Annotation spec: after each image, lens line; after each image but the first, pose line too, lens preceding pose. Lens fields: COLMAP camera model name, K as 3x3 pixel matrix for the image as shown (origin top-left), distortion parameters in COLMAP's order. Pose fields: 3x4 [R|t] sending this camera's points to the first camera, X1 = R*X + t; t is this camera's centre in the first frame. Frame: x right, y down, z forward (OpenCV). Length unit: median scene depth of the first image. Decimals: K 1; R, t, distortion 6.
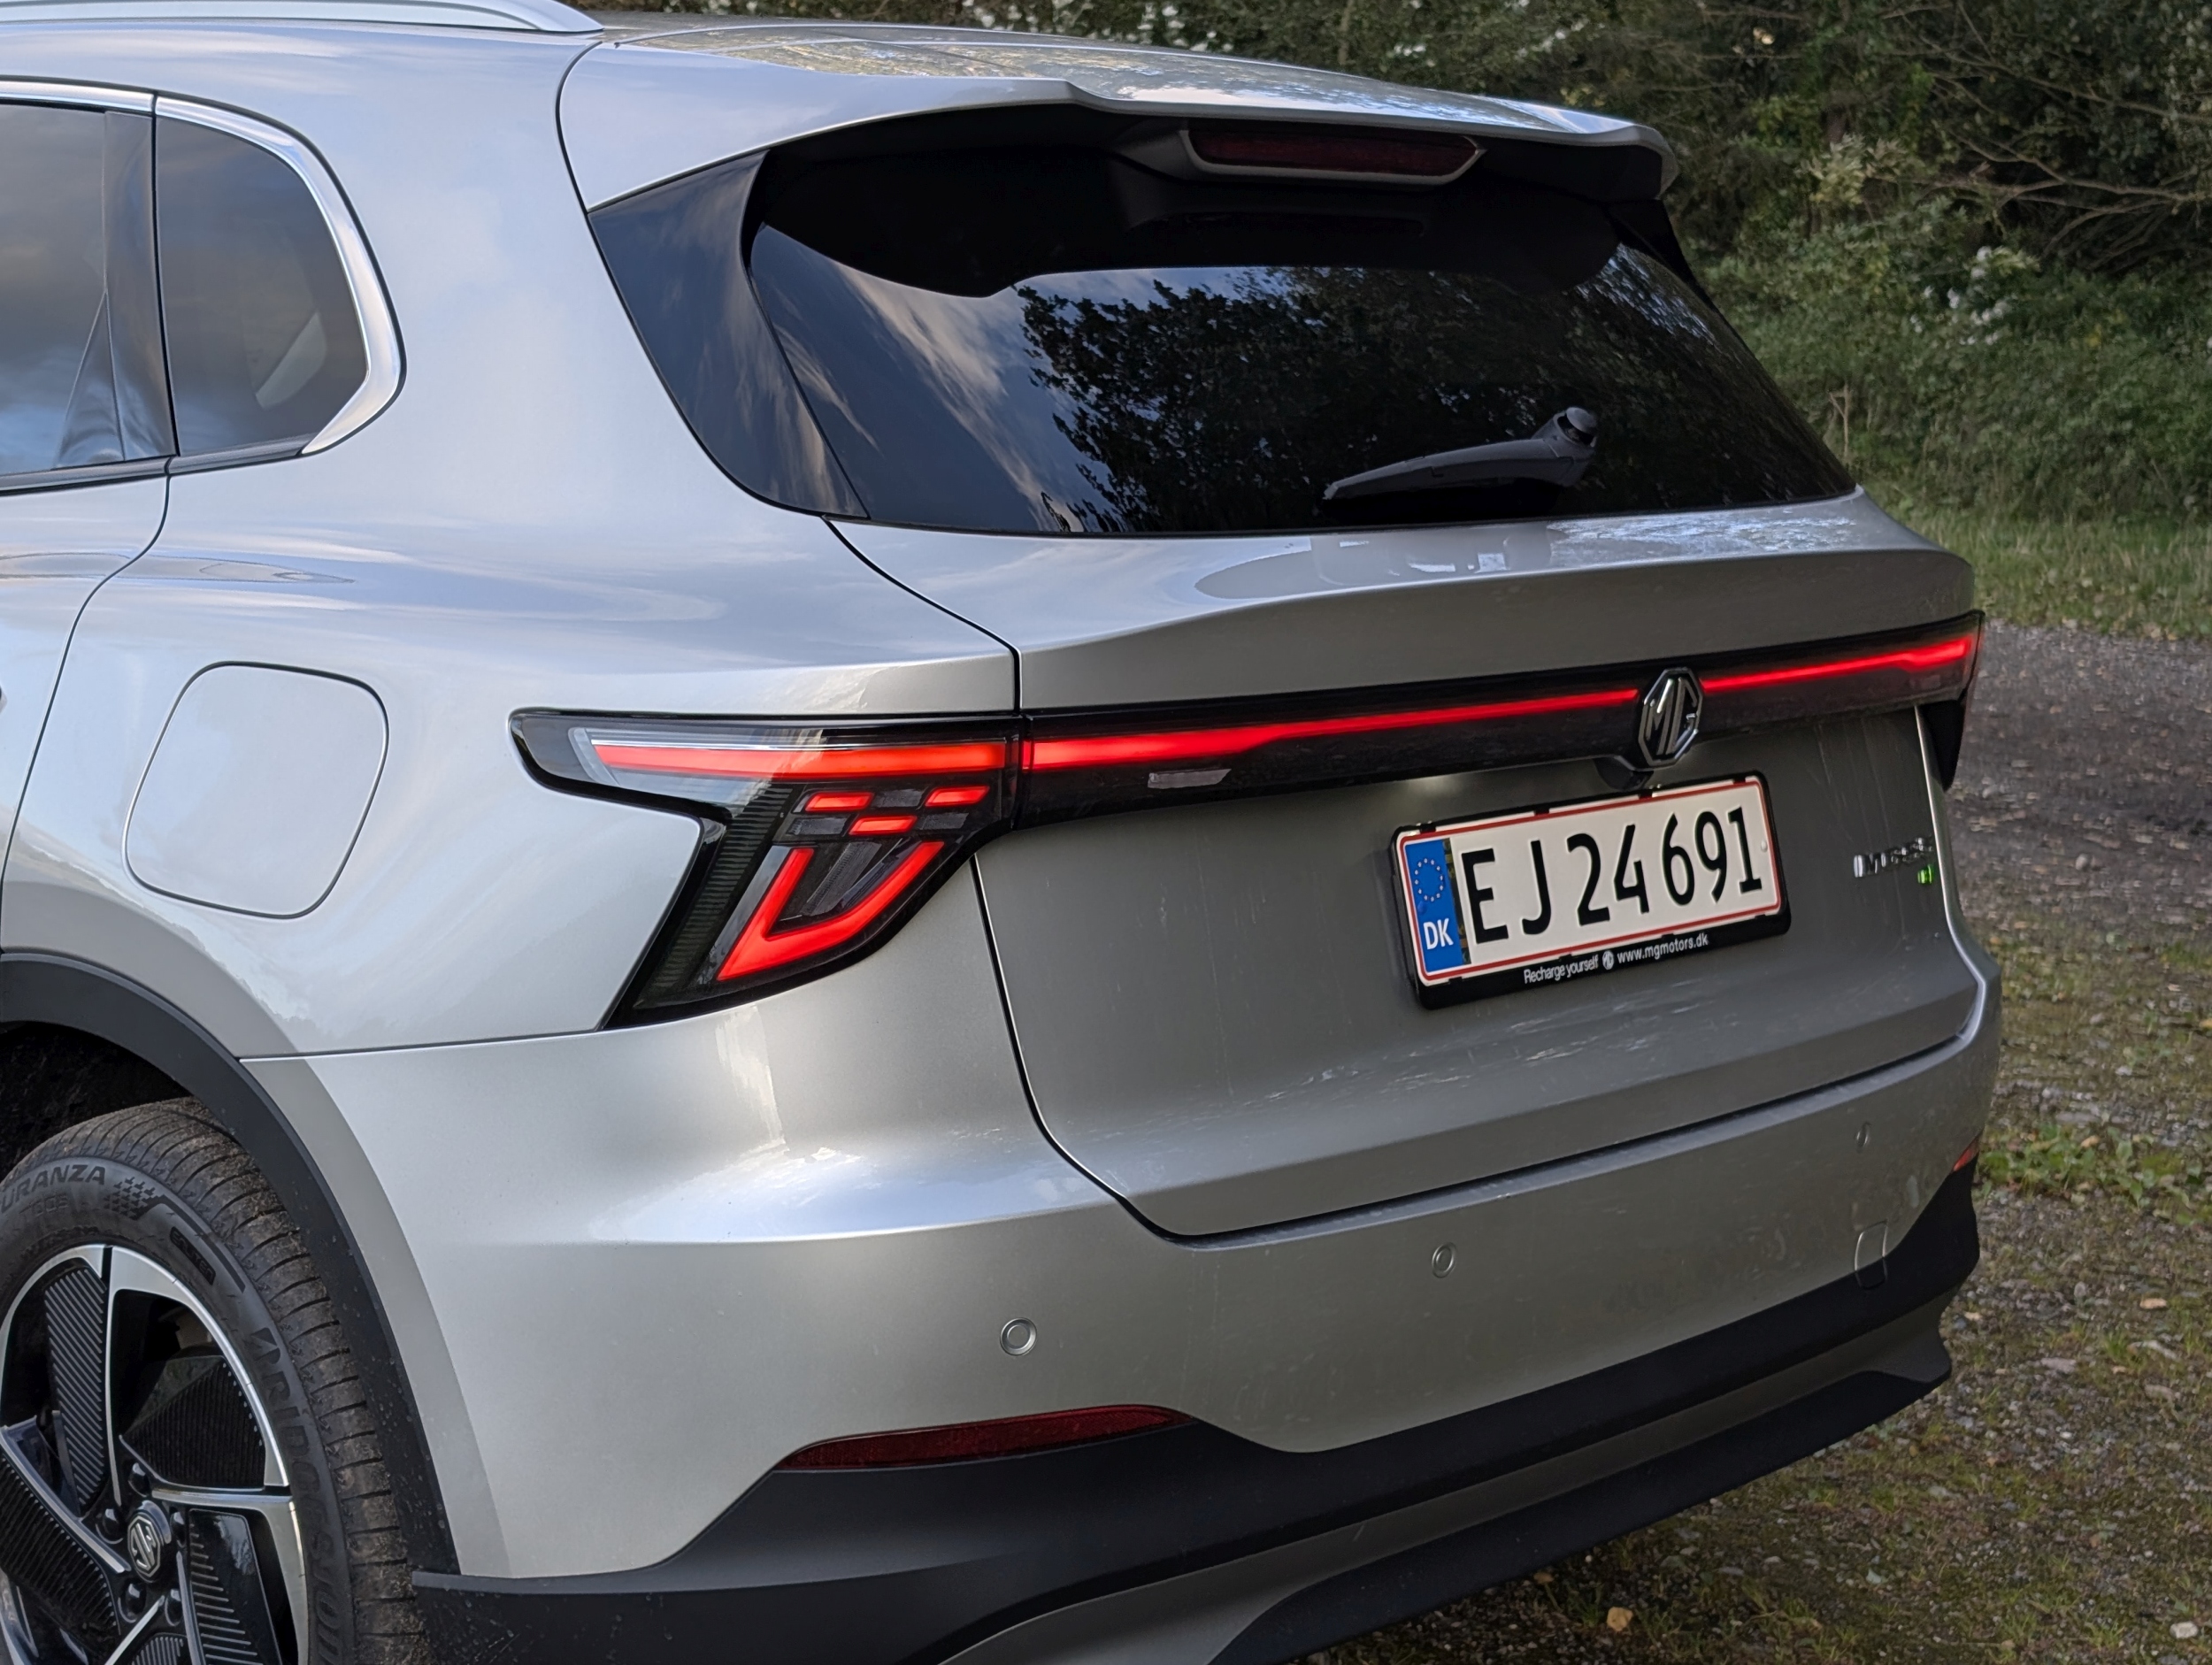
lens RADIAL K [[3604.4, 0, 1108.1], [0, 3604.4, 855.3], [0, 0, 1]] dist [0.042973, 0.000000]
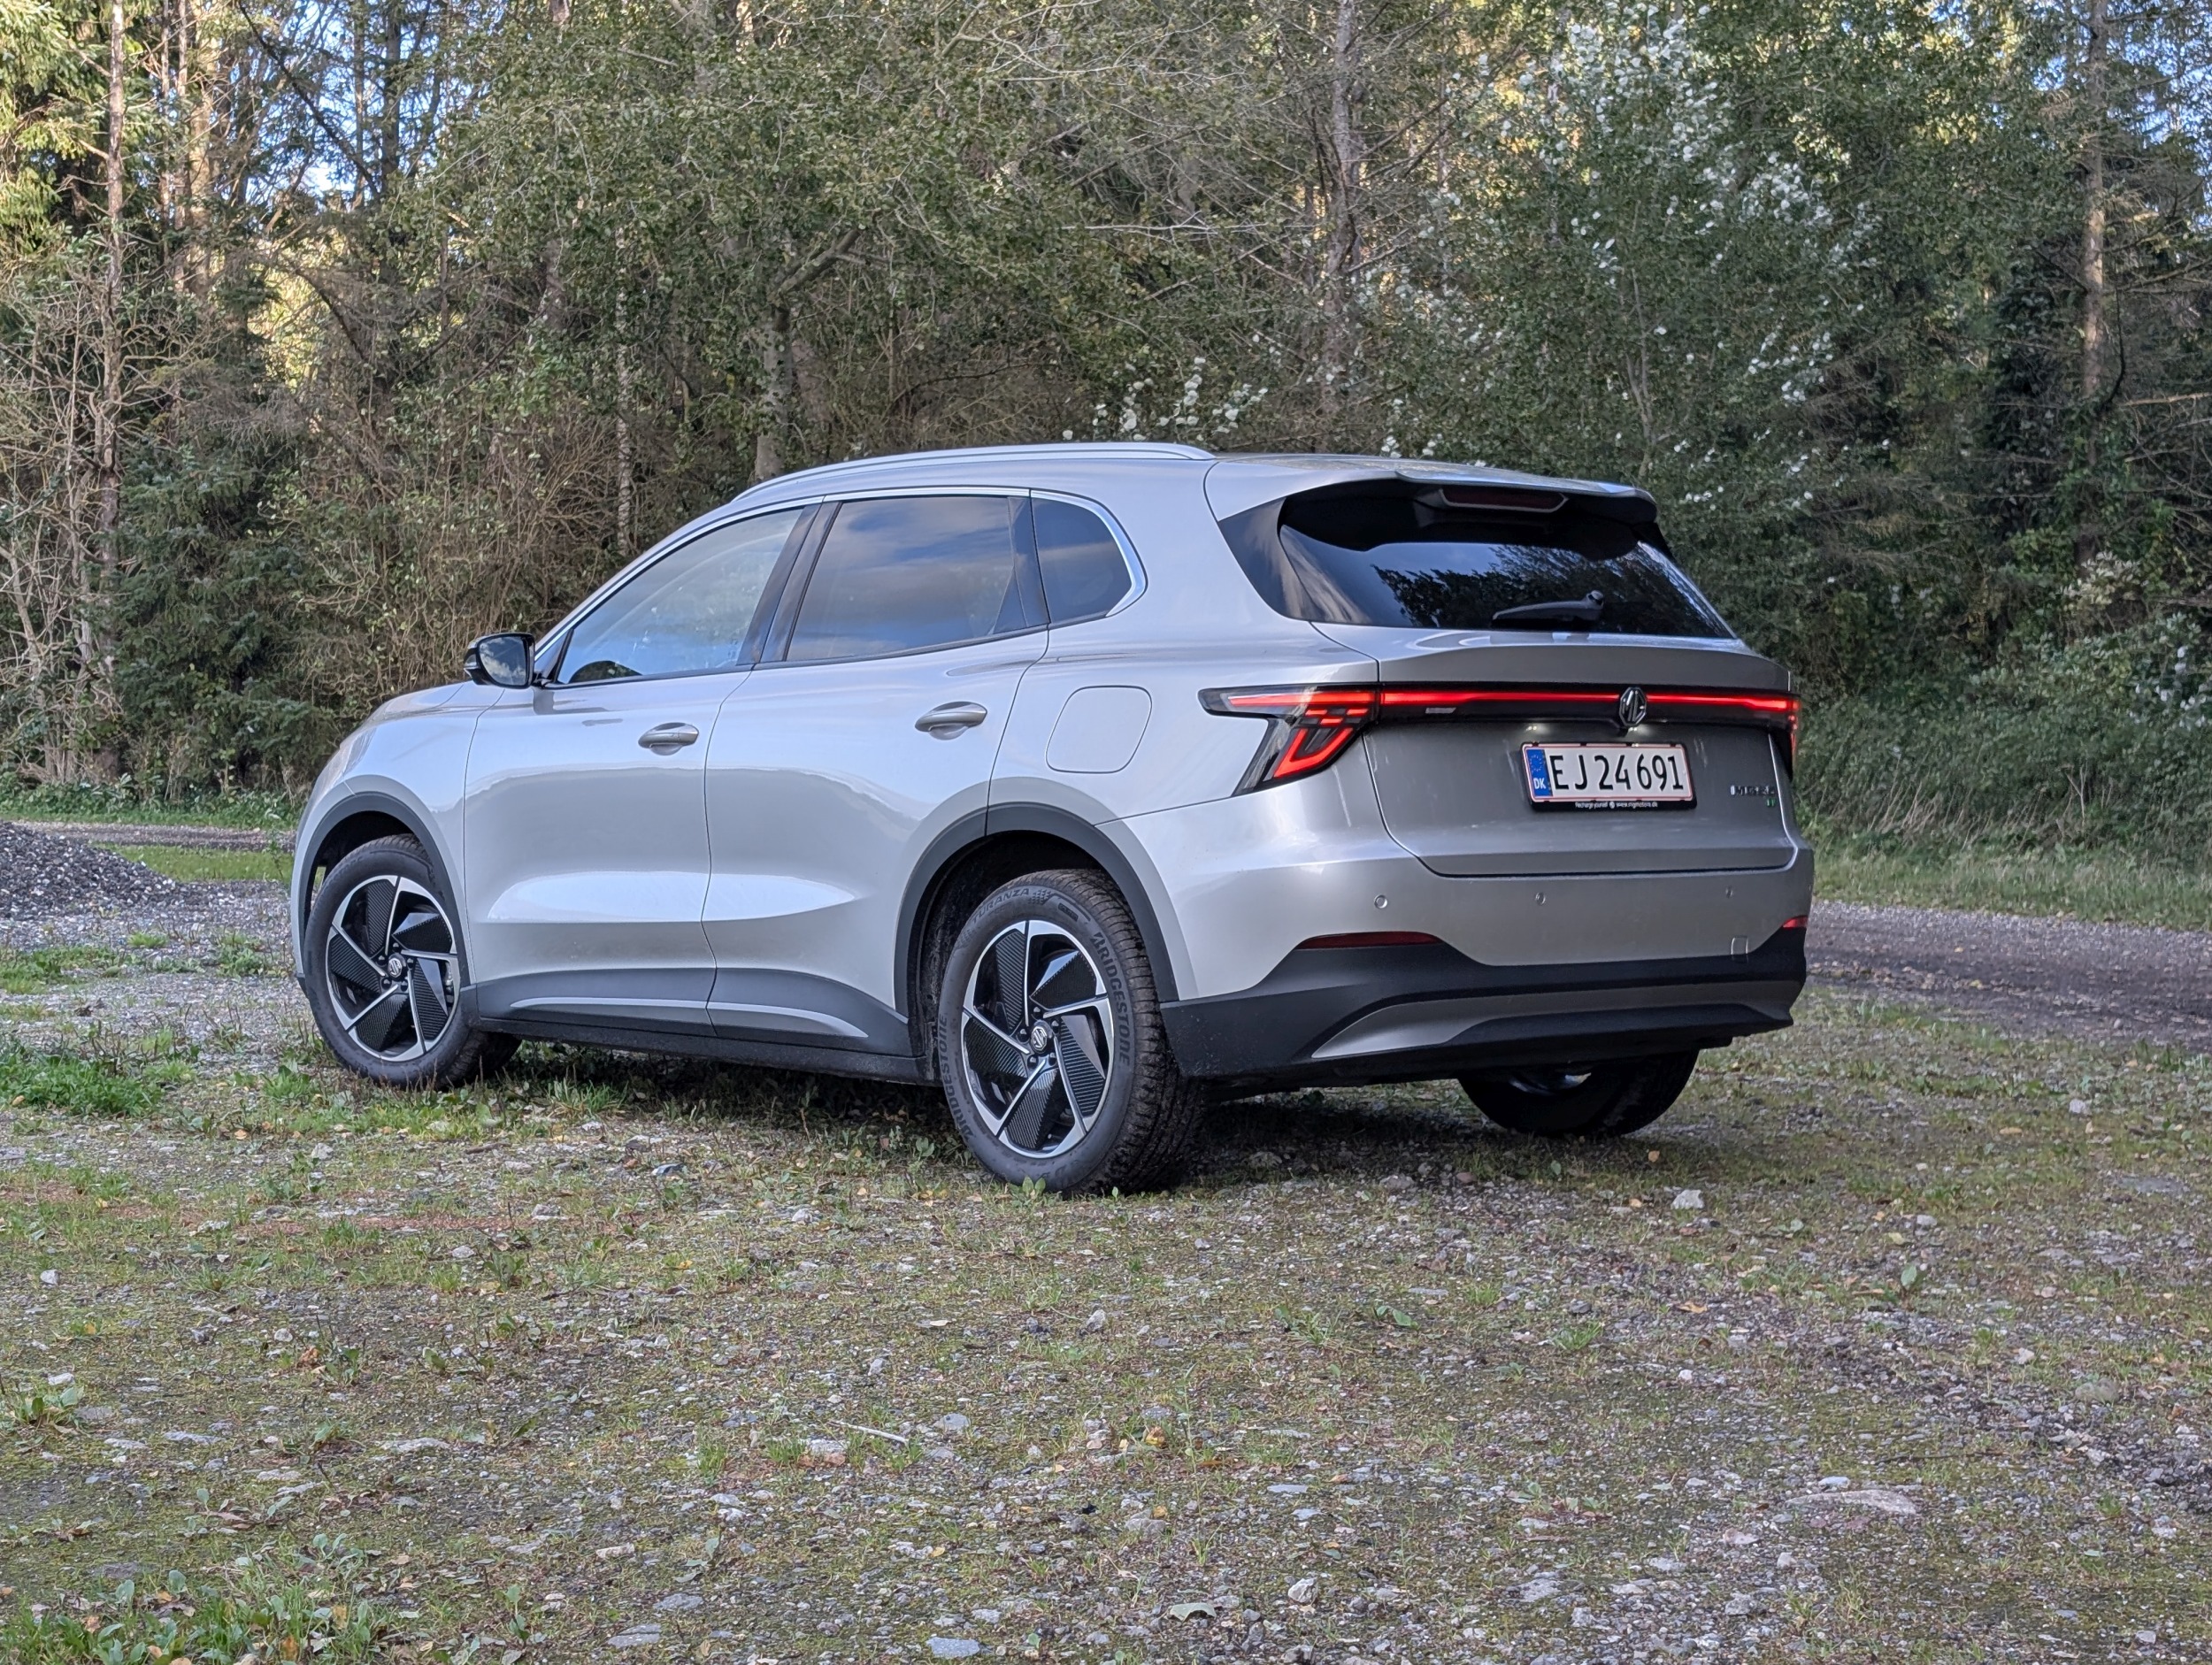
lens RADIAL K [[3604.4, 0, 1109.9], [0, 3604.4, 828.2], [0, 0, 1]] dist [0.042973, 0.000000]
pose [[0.995324, -0.010988, -0.095961, 0.029829], [-0.001838, 0.991174, -0.132552, 0.378988], [0.096571, 0.132109, 0.986520, -1.523158]]
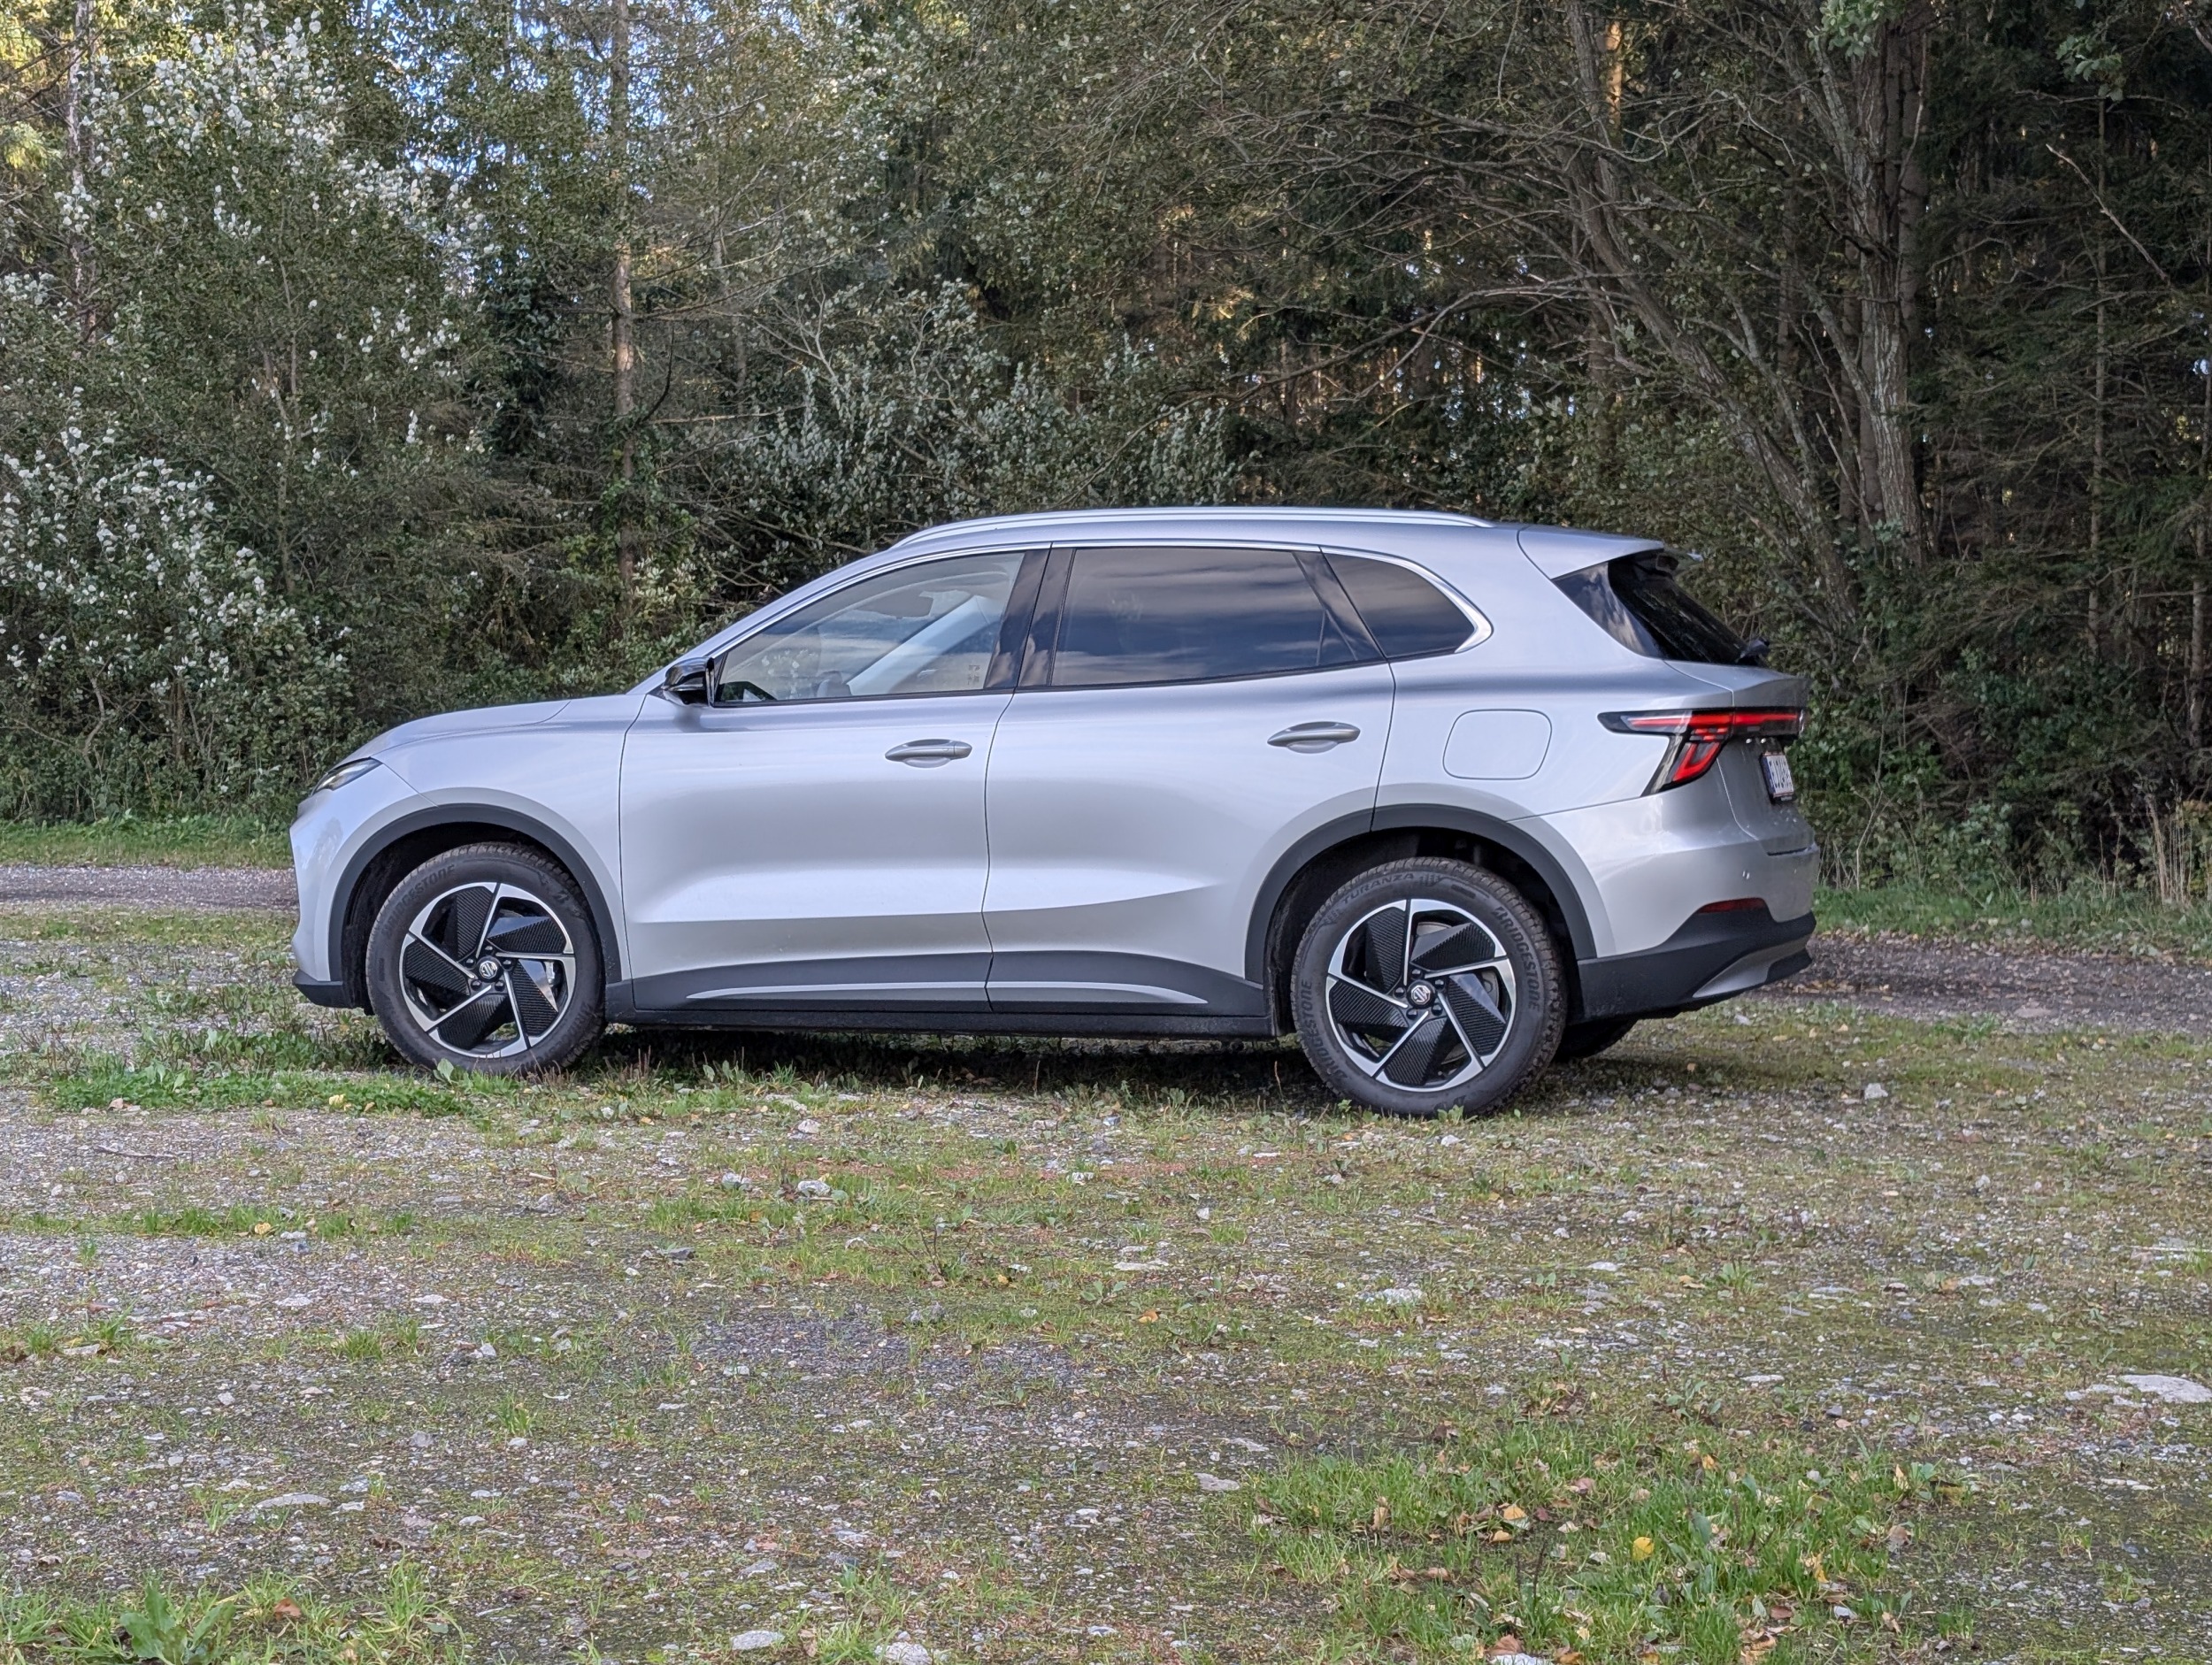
lens RADIAL K [[3604.4, 0, 1114.4], [0, 3604.4, 833.3], [0, 0, 1]] dist [0.042973, 0.000000]
pose [[0.903977, -0.031415, 0.426425, -1.837130], [0.083635, 0.991024, -0.104288, 0.354790], [-0.419321, 0.129938, 0.898491, -1.727181]]
